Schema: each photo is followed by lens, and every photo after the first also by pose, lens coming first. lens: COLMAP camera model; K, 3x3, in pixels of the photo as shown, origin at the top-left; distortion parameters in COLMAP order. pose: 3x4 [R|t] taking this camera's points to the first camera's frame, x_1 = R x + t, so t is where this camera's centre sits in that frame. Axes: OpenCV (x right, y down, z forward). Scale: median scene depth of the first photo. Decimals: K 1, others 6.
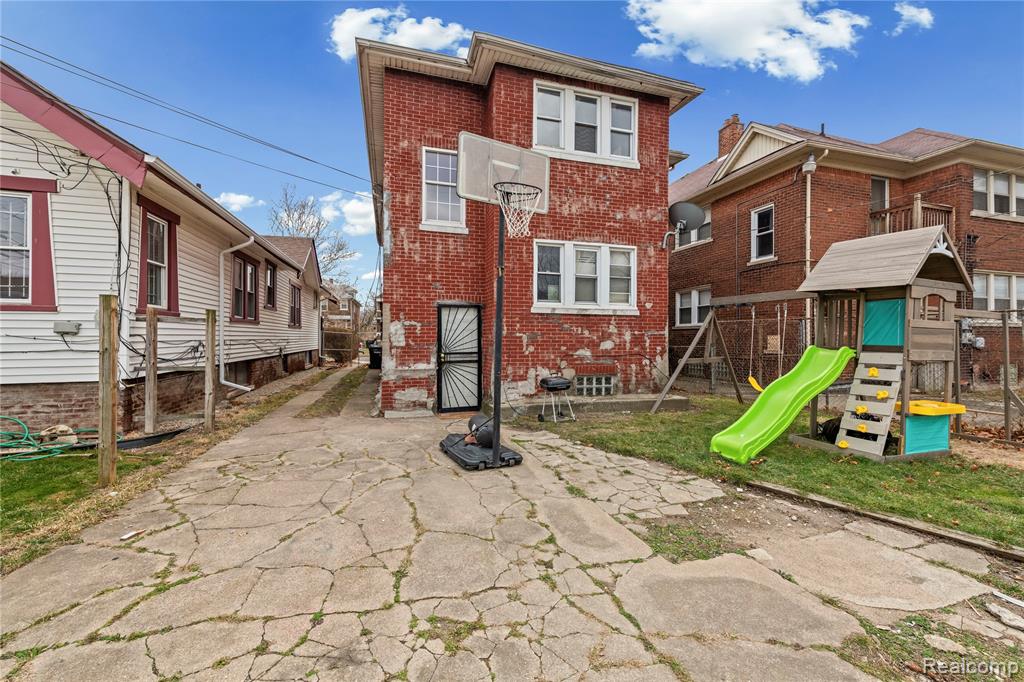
lens RADIAL K [[407.7, 0, 513.6], [0, 407.7, 339.0], [0, 0, 1]] dist [0.010787, -0.001590]
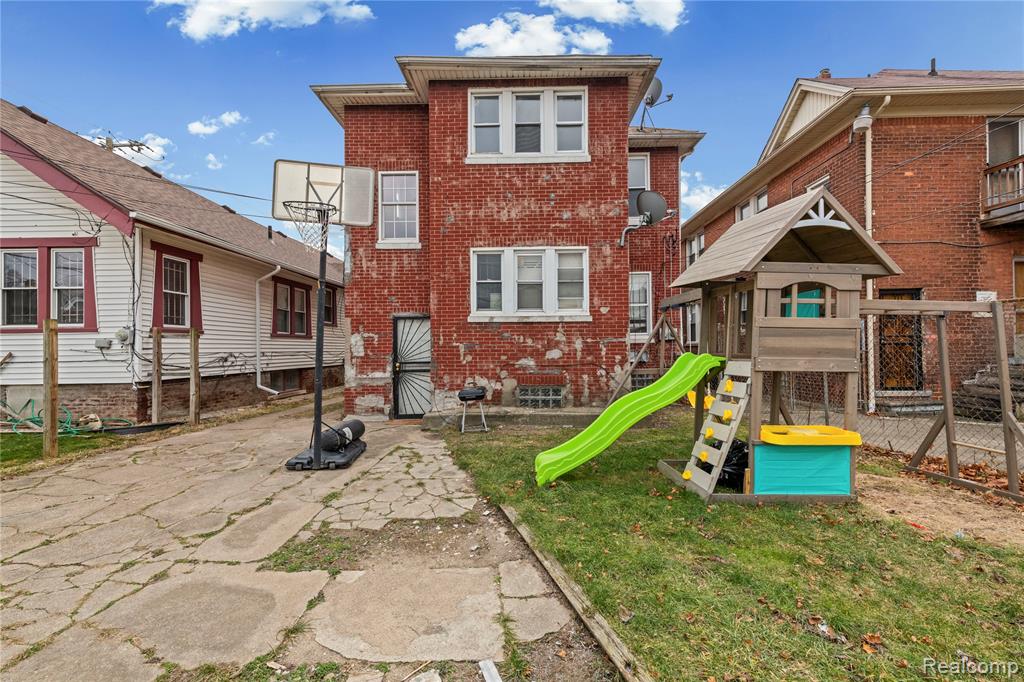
lens RADIAL K [[407.7, 0, 513.9], [0, 407.7, 348.1], [0, 0, 1]] dist [0.010787, -0.001590]
pose [[0.951667, -0.010755, -0.306944, 0.455789], [0.009467, 0.999939, -0.005683, 0.005712], [0.306986, 0.002503, 0.951711, 0.083587]]
